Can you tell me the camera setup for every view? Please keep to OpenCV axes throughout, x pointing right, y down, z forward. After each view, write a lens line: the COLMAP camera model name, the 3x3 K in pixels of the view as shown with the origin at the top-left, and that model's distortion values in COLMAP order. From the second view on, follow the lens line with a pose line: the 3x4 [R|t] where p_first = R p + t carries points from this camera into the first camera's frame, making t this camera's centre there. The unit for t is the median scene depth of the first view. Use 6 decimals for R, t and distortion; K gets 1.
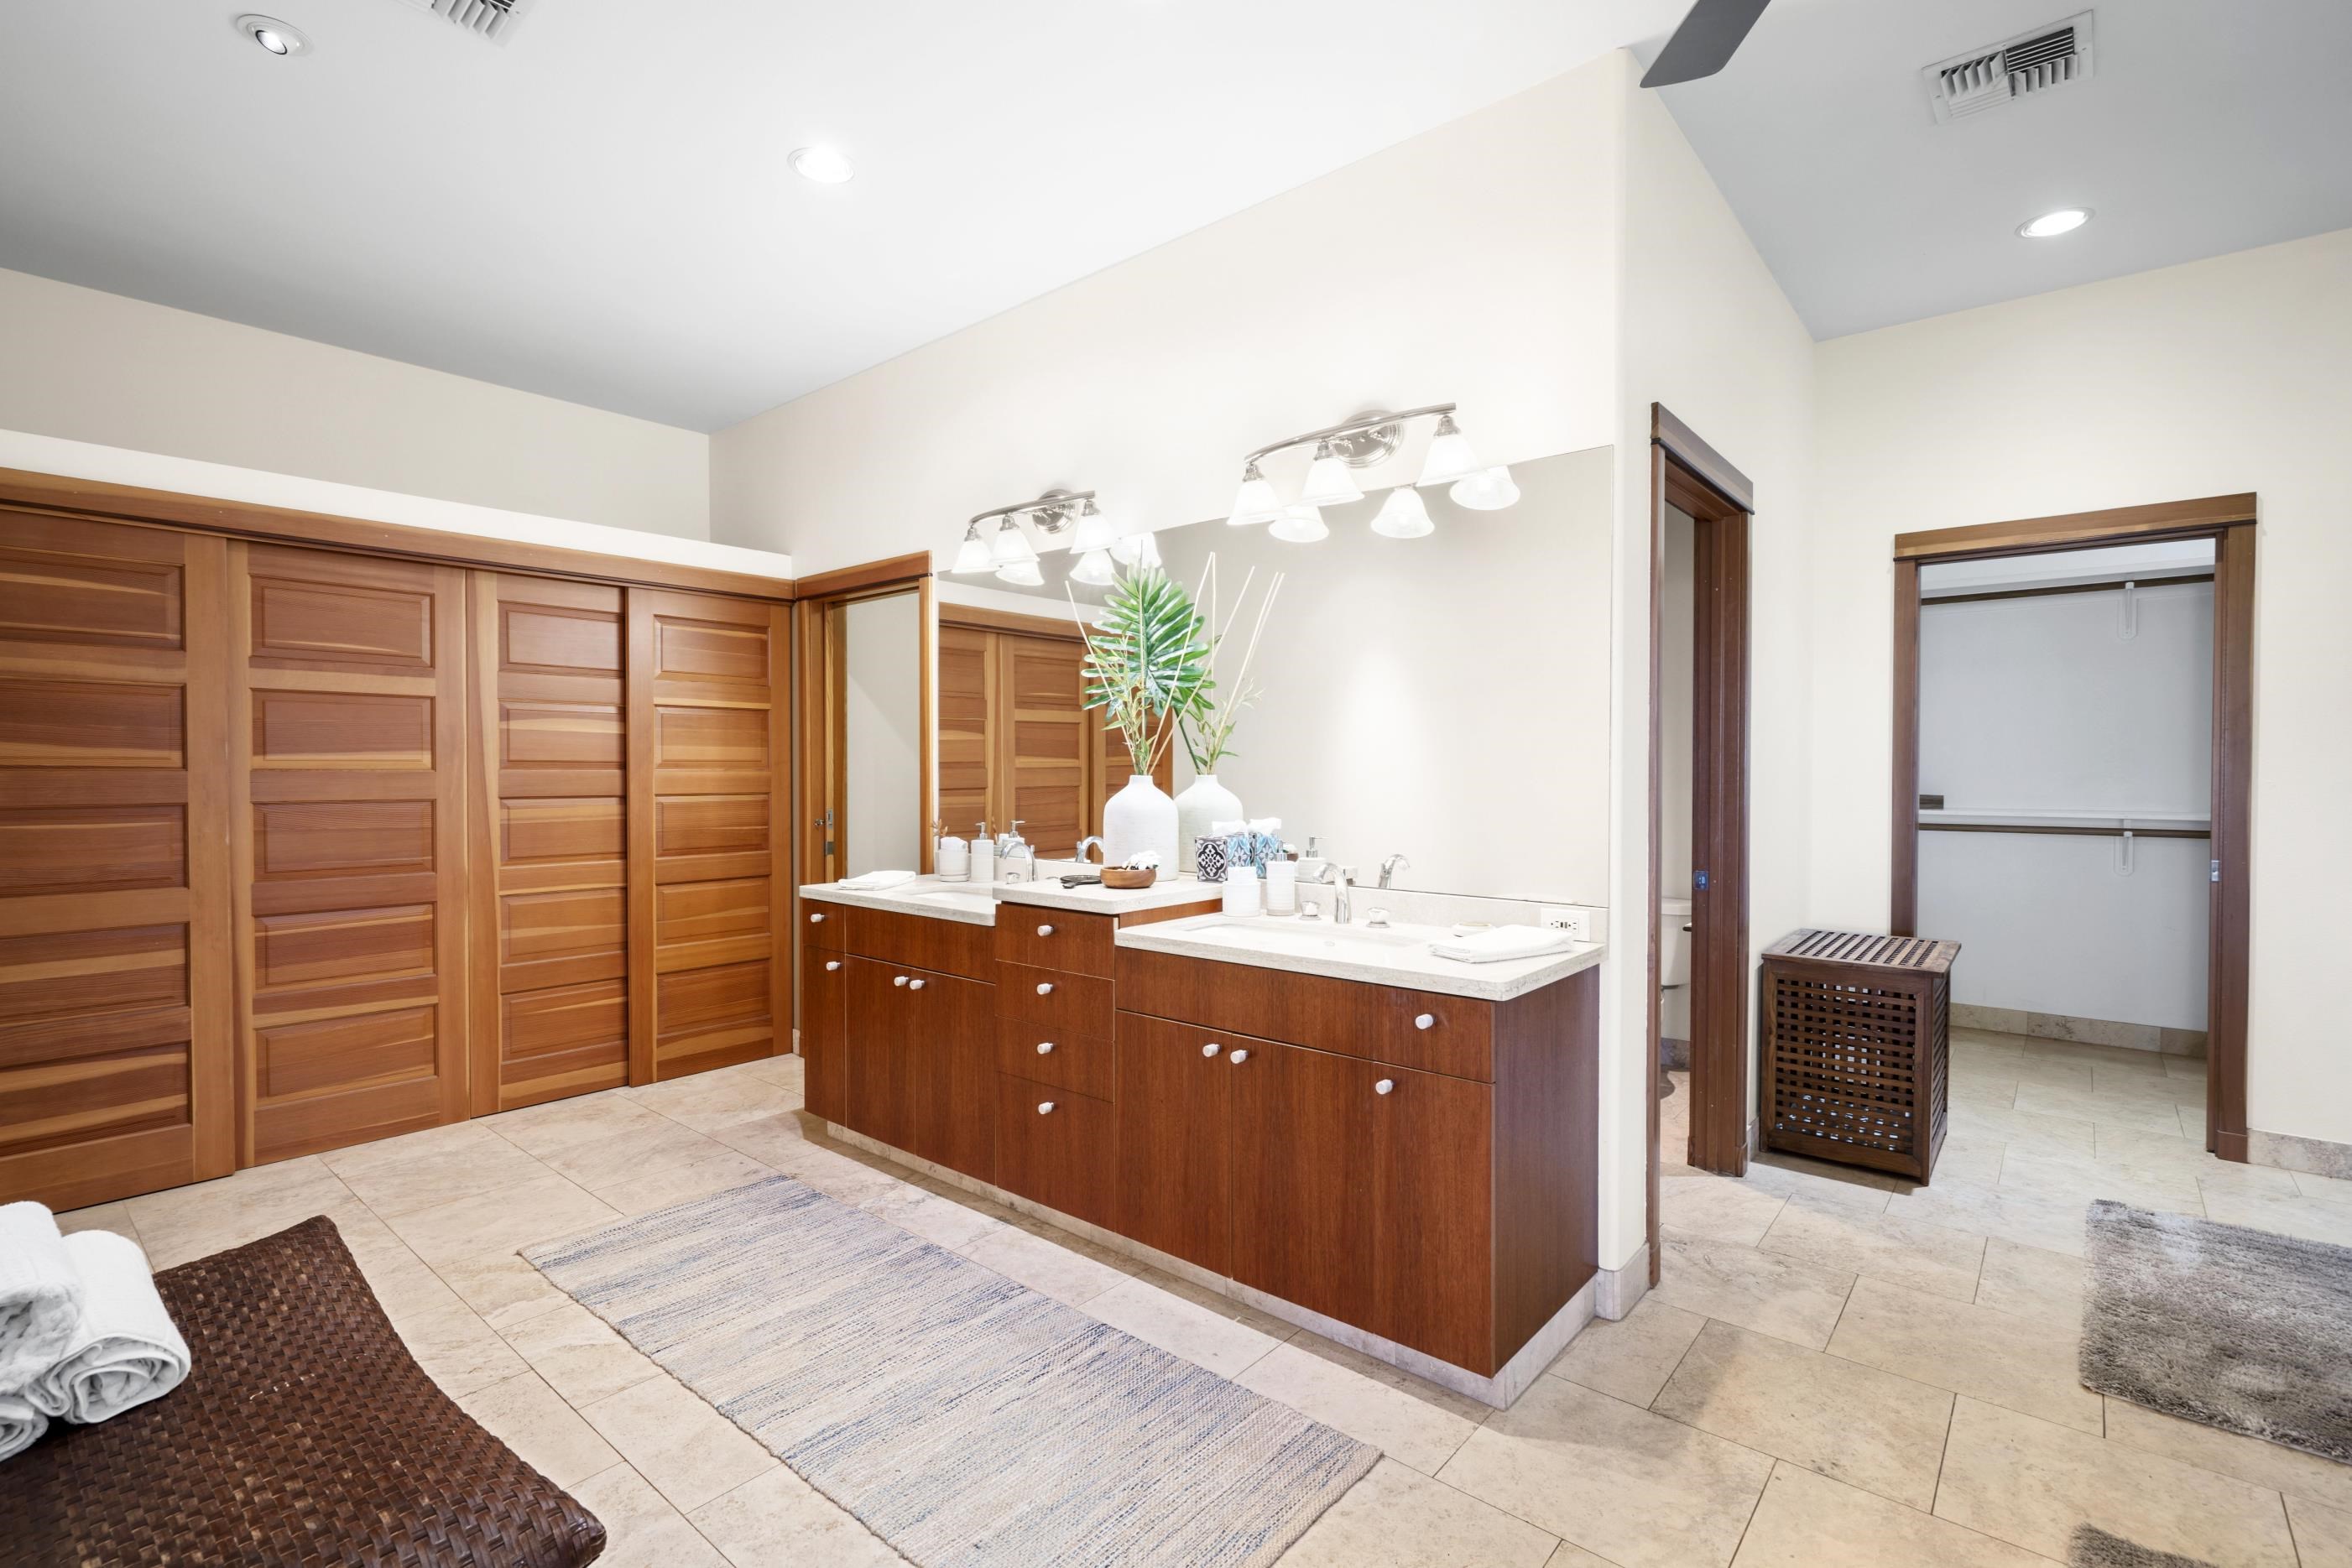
lens RADIAL K [[1082.1, 0, 1176.0], [0, 1082.1, 784.0], [0, 0, 1]] dist [0.005413, -0.000291]
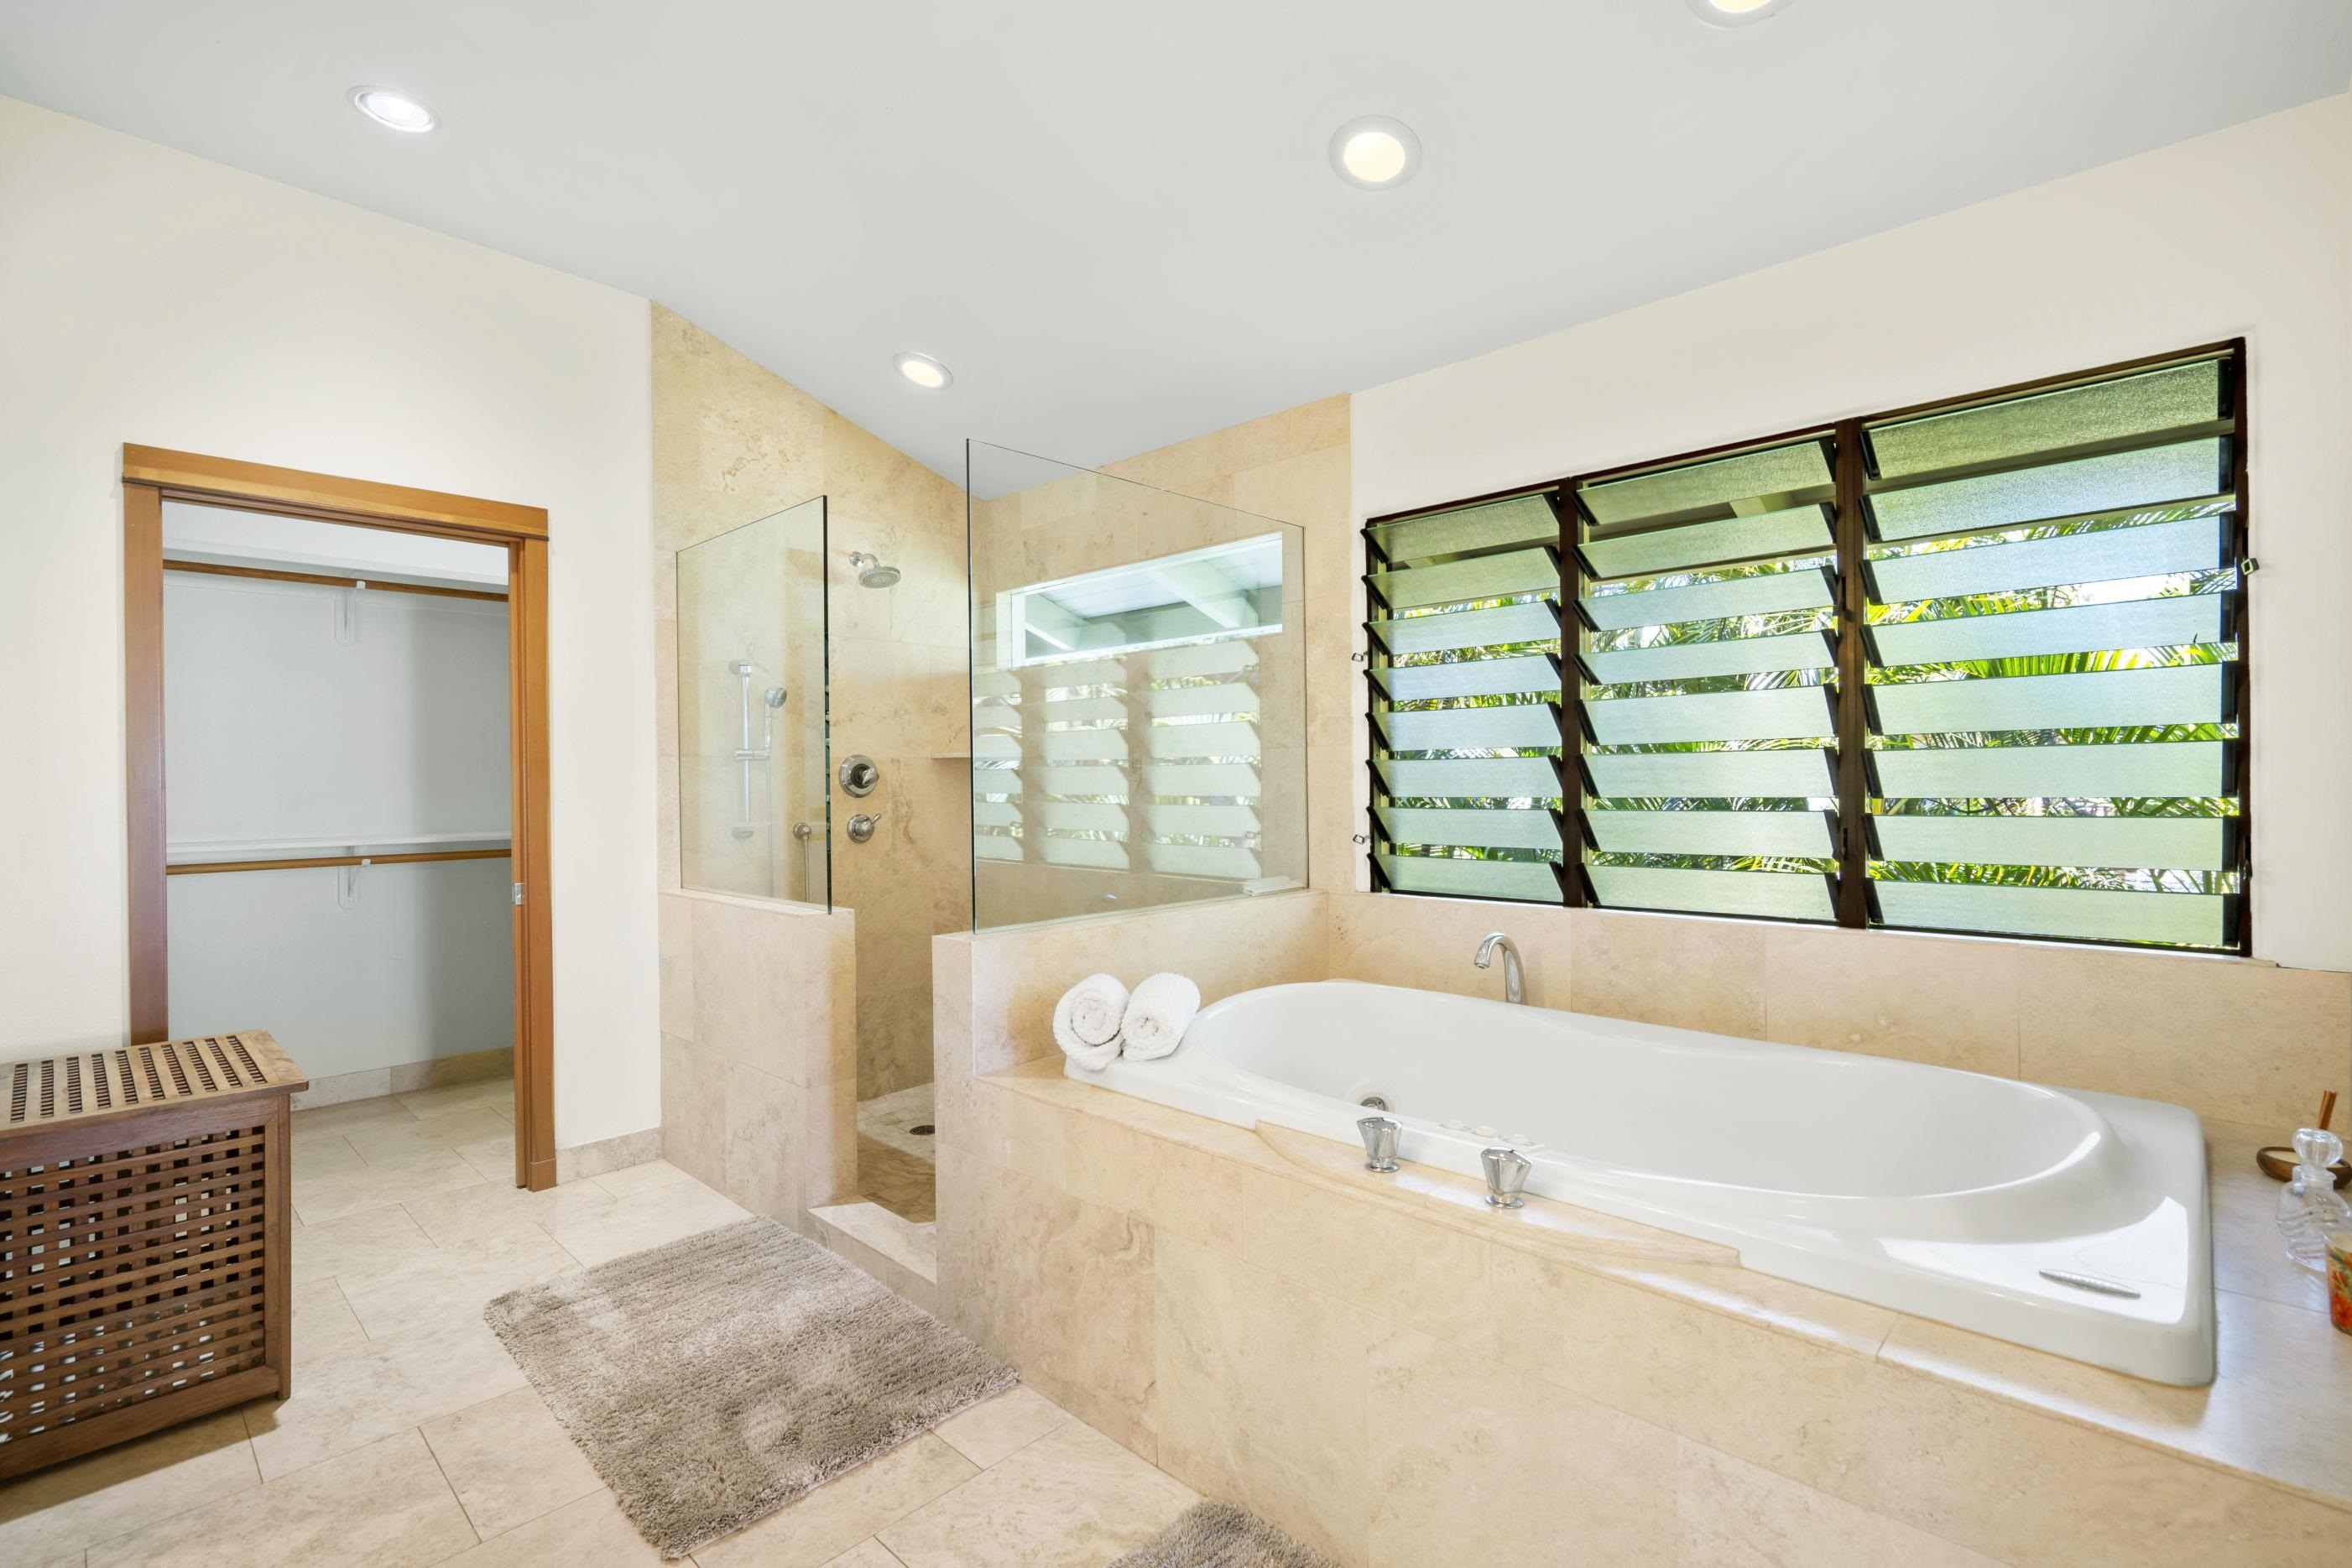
lens RADIAL K [[1071.2, 0, 1176.0], [0, 1071.2, 784.0], [0, 0, 1]] dist [-0.000436, 0.000055]
pose [[0.063709, -0.004338, 0.997959, 0.054055], [0.025411, 0.999673, 0.002723, -0.005379], [-0.997645, 0.025186, 0.063799, 0.393101]]
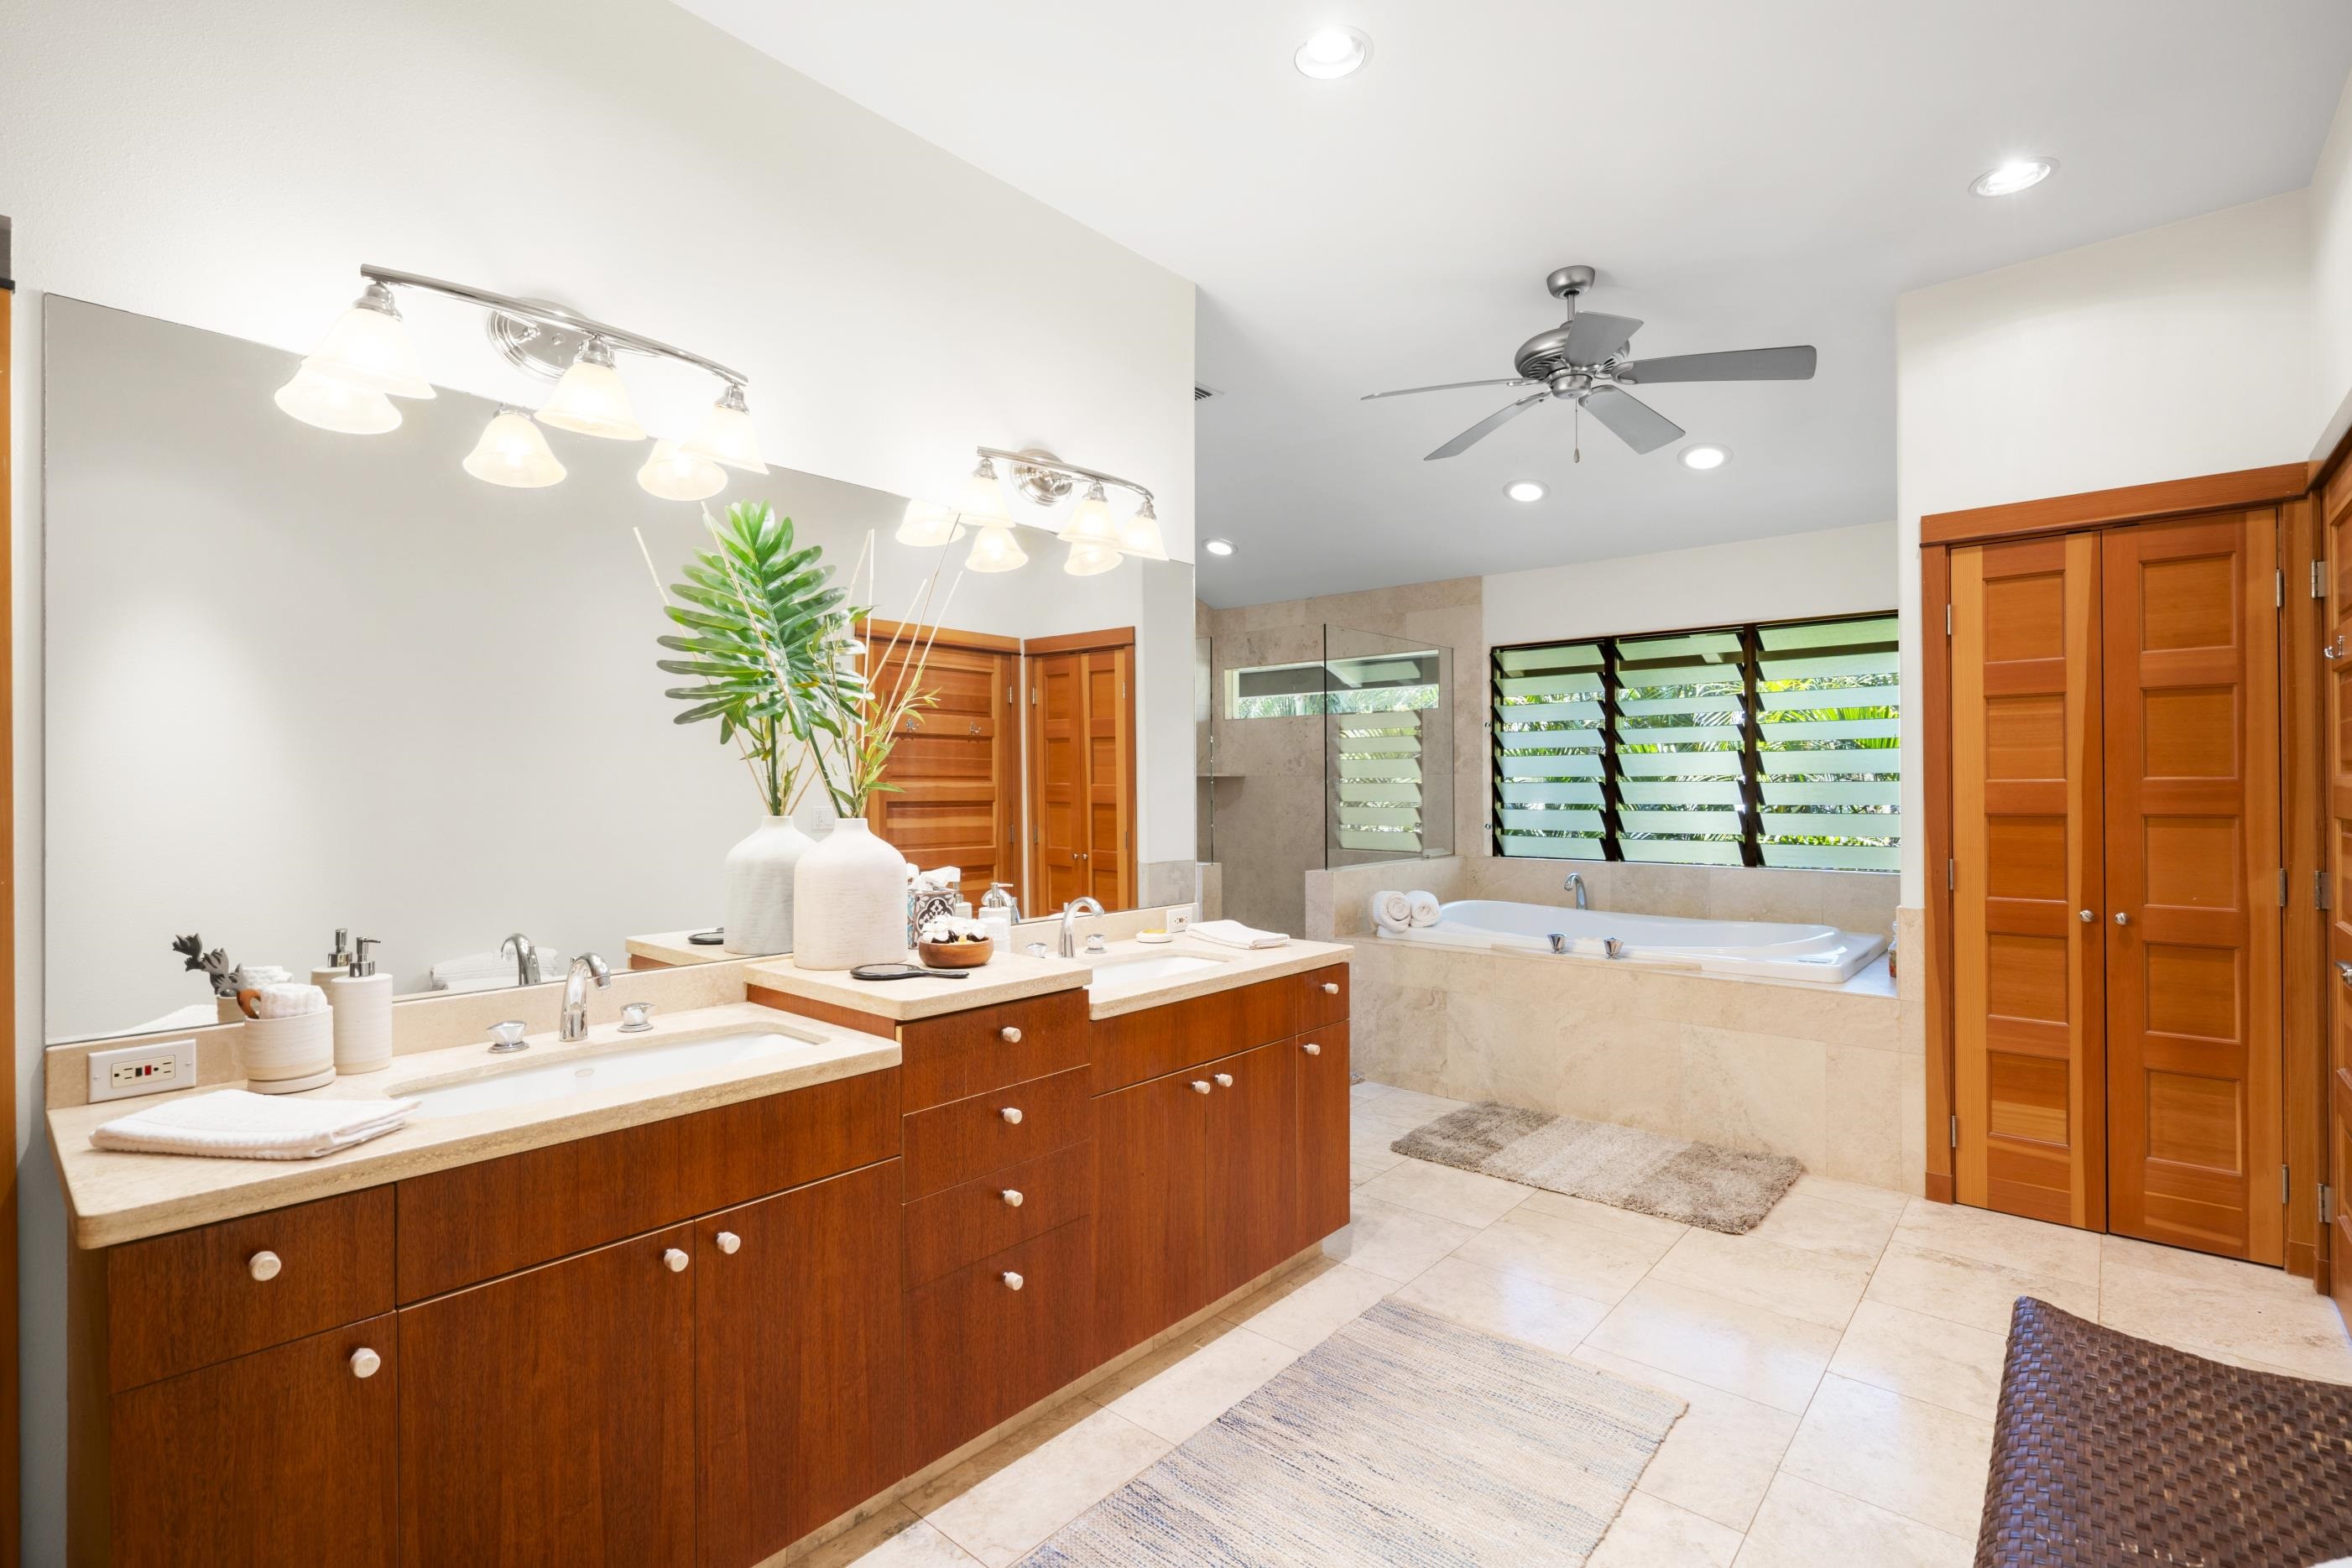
lens RADIAL K [[1082.1, 0, 1176.0], [0, 1082.1, 784.0], [0, 0, 1]] dist [0.005413, -0.000291]
pose [[0.017366, -0.001955, 0.999847, -0.750023], [0.019934, 0.999800, 0.001608, -0.030944], [-0.999650, 0.019903, 0.017402, 0.772878]]
